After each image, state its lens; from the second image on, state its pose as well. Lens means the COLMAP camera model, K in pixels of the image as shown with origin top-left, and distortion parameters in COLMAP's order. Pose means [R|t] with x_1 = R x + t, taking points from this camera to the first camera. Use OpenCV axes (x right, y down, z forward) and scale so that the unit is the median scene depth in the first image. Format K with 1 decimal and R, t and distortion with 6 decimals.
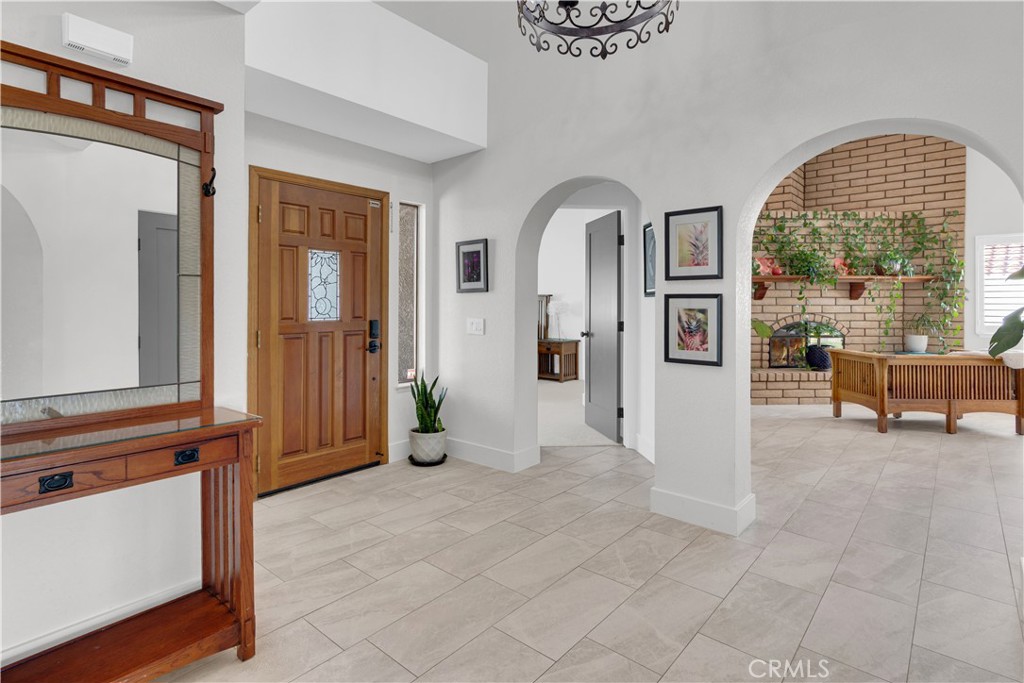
lens RADIAL K [[536.9, 0, 469.8], [0, 536.9, 301.8], [0, 0, 1]] dist [0.001790, 0.000200]
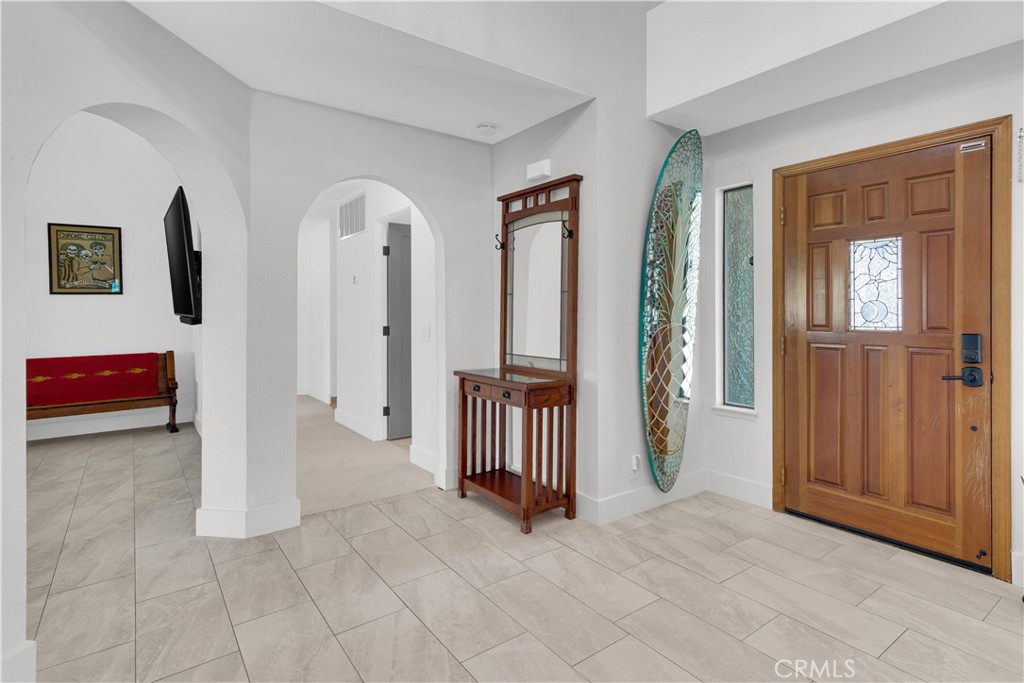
lens RADIAL K [[483.9, 0, 499.6], [0, 483.9, 307.0], [0, 0, 1]] dist [0.002543, 0.000900]
pose [[-0.190818, -0.010707, -0.981567, 0.526093], [0.008432, 0.999886, -0.012546, 0.006195], [0.981589, -0.010671, -0.190706, 0.628407]]
